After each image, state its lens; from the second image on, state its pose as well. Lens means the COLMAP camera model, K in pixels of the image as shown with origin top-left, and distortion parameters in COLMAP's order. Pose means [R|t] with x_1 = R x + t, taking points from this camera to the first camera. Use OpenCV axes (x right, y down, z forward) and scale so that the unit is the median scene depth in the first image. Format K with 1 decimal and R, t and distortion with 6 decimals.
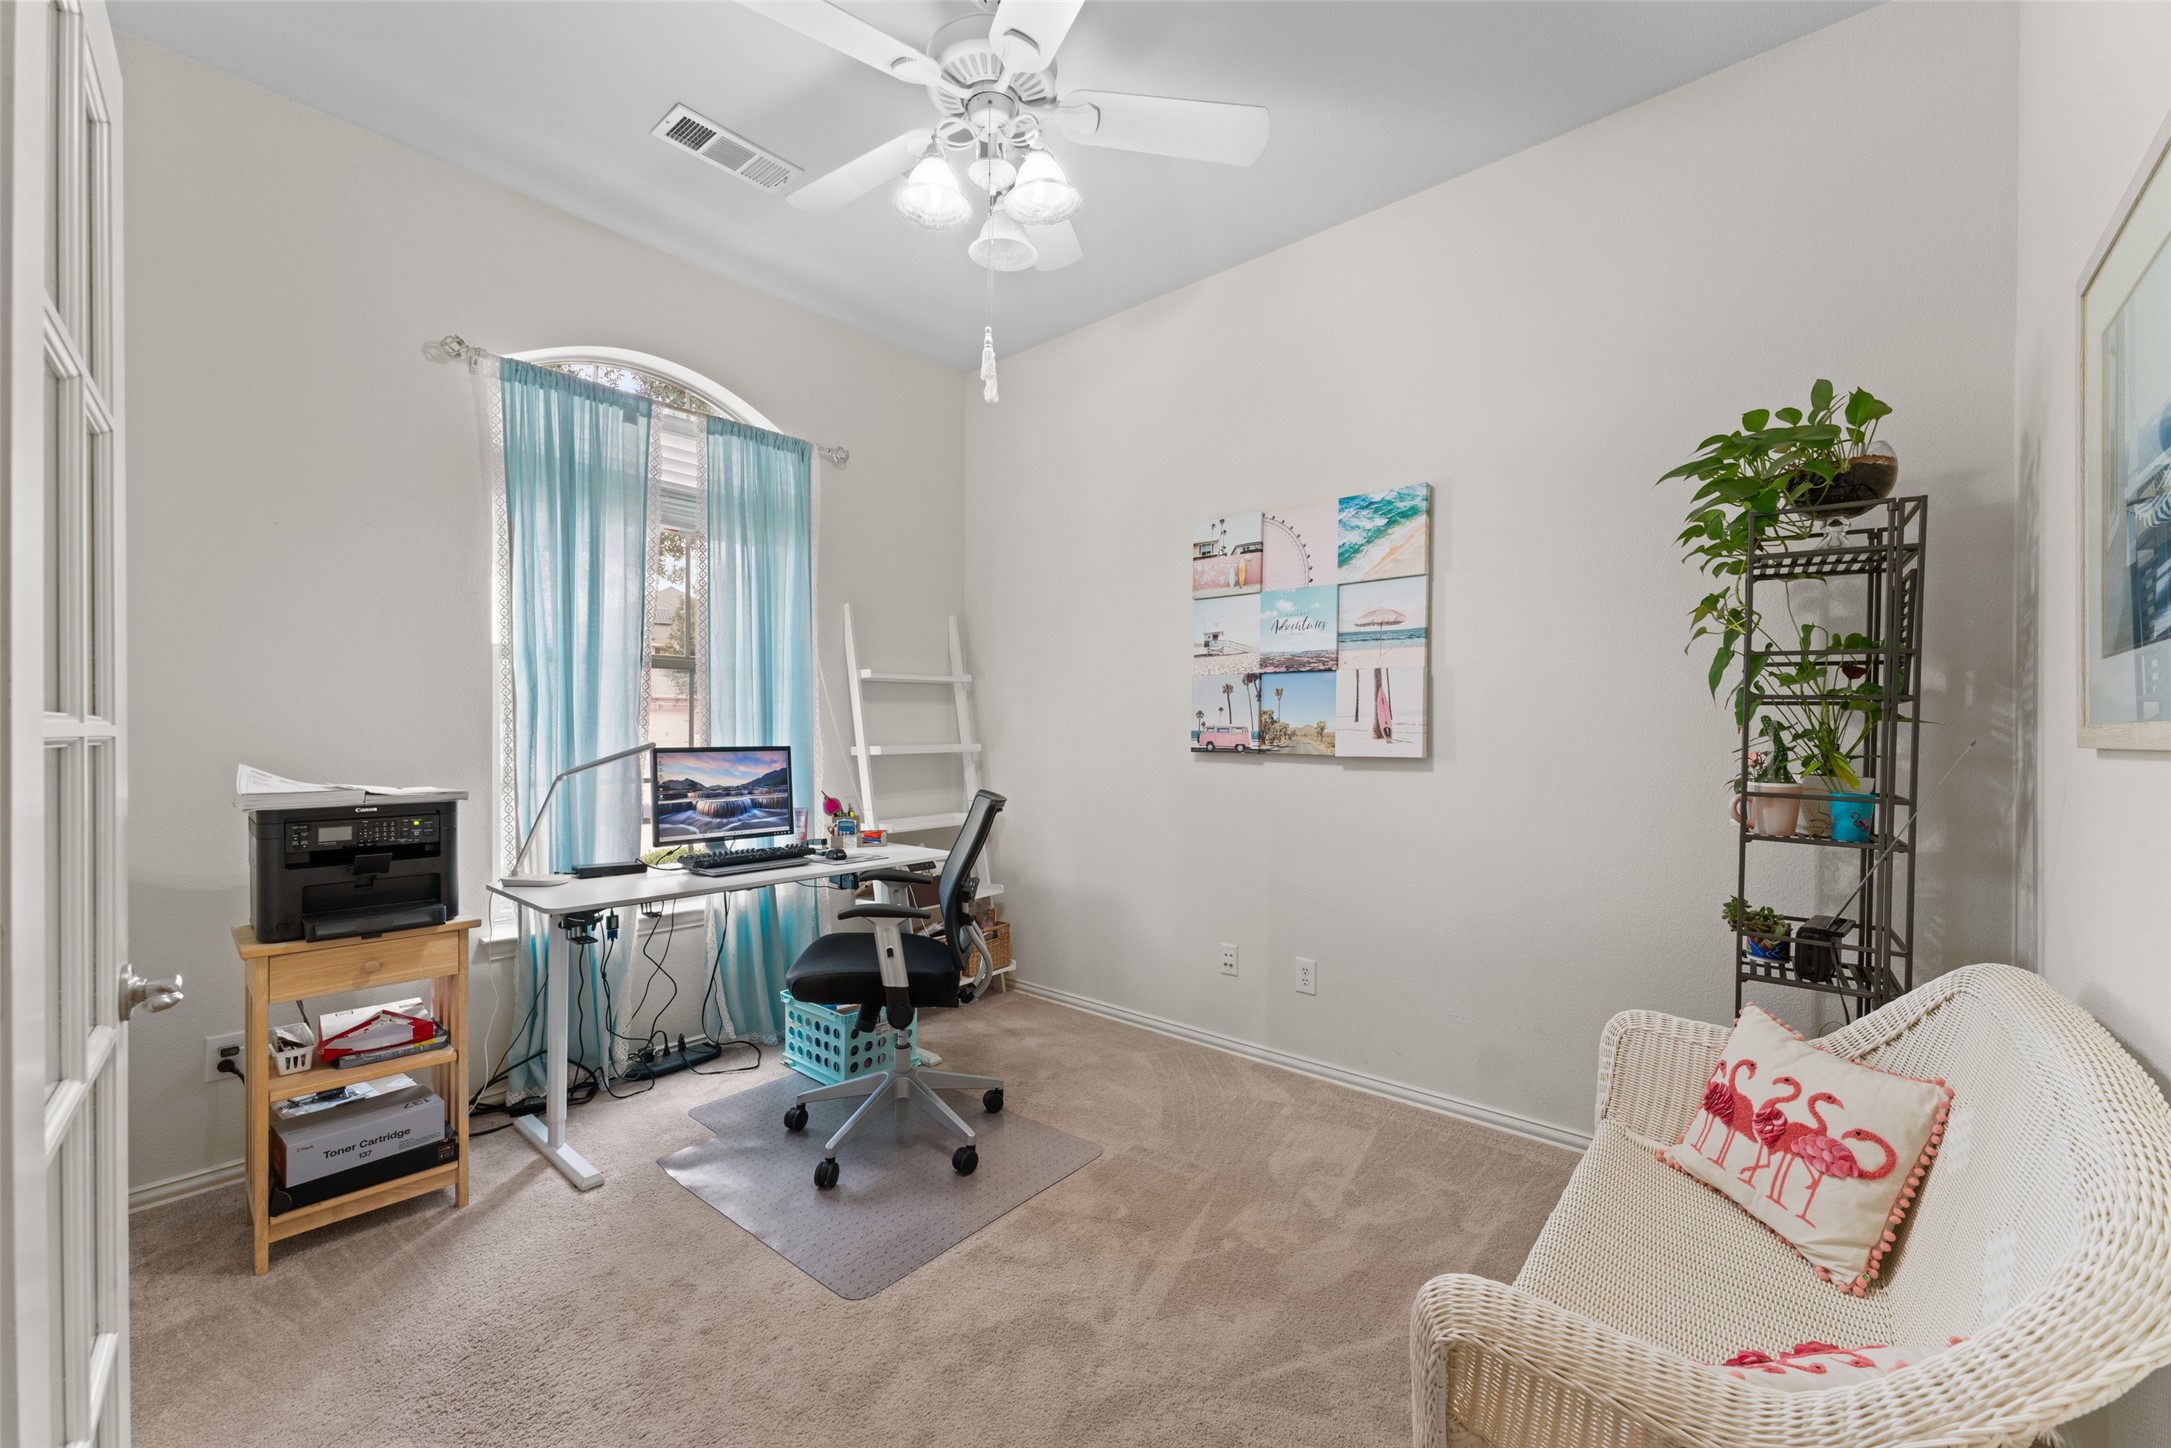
lens RADIAL K [[869.1, 0, 1087.9], [0, 869.1, 729.2], [0, 0, 1]] dist [-0.000760, 0.000197]
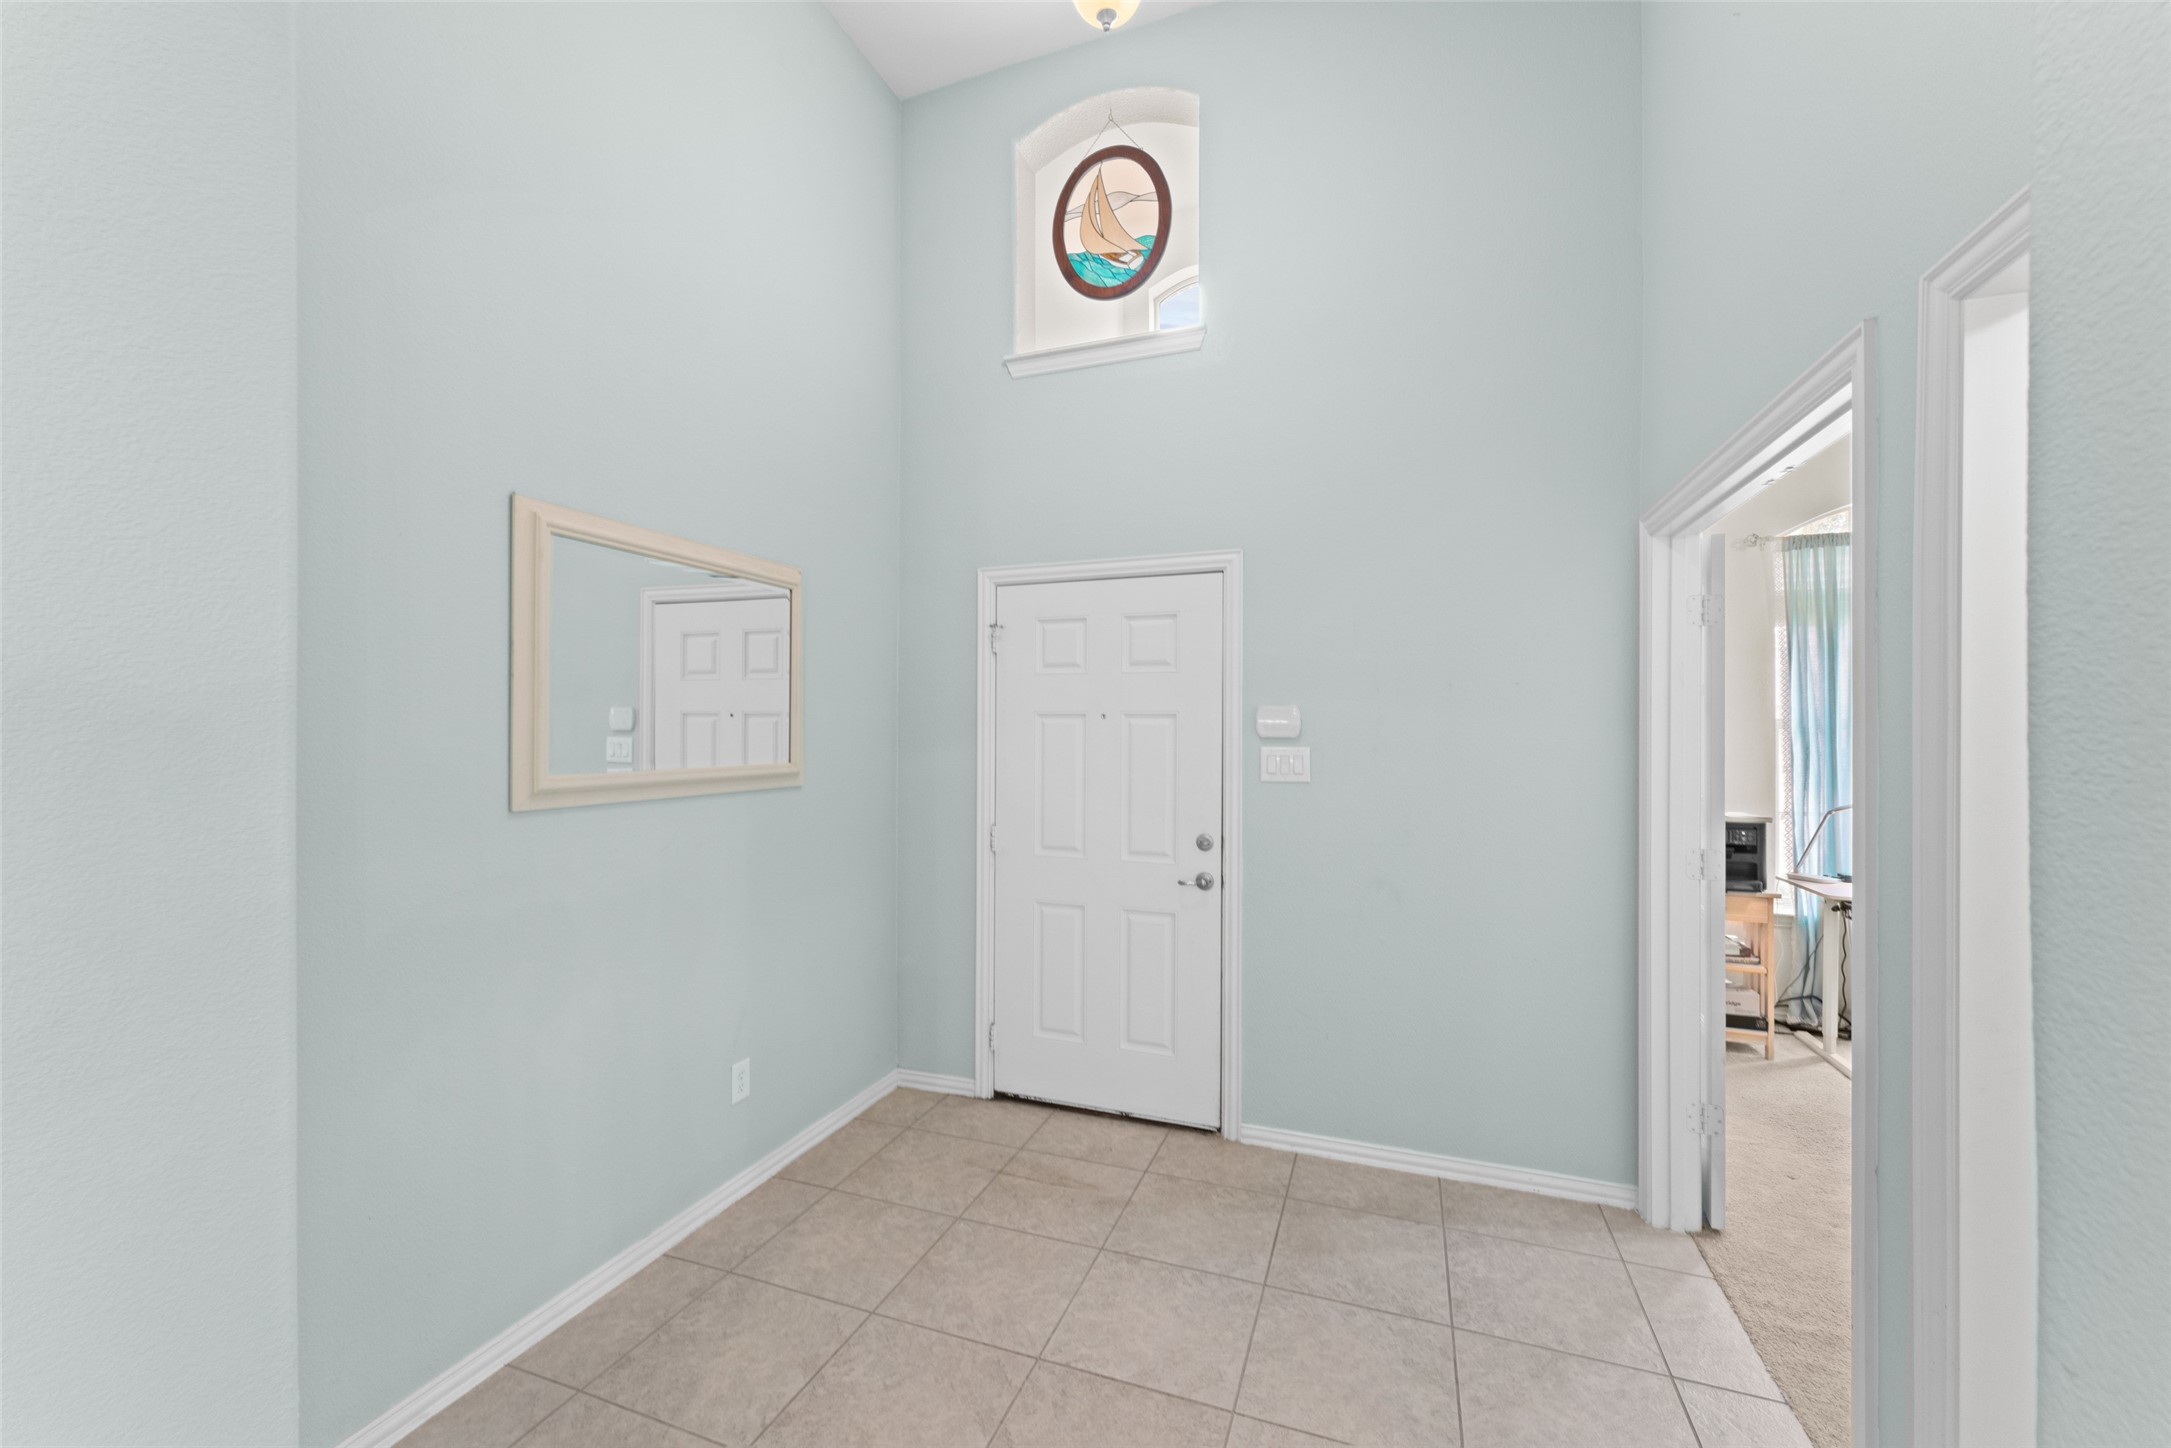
lens RADIAL K [[869.1, 0, 1086.8], [0, 869.1, 723.4], [0, 0, 1]] dist [-0.000760, 0.000197]
pose [[0.344255, -0.007211, -0.938848, 0.353685], [-0.002505, 0.999960, -0.008599, -0.079559], [0.938873, 0.005312, 0.344223, -0.705407]]
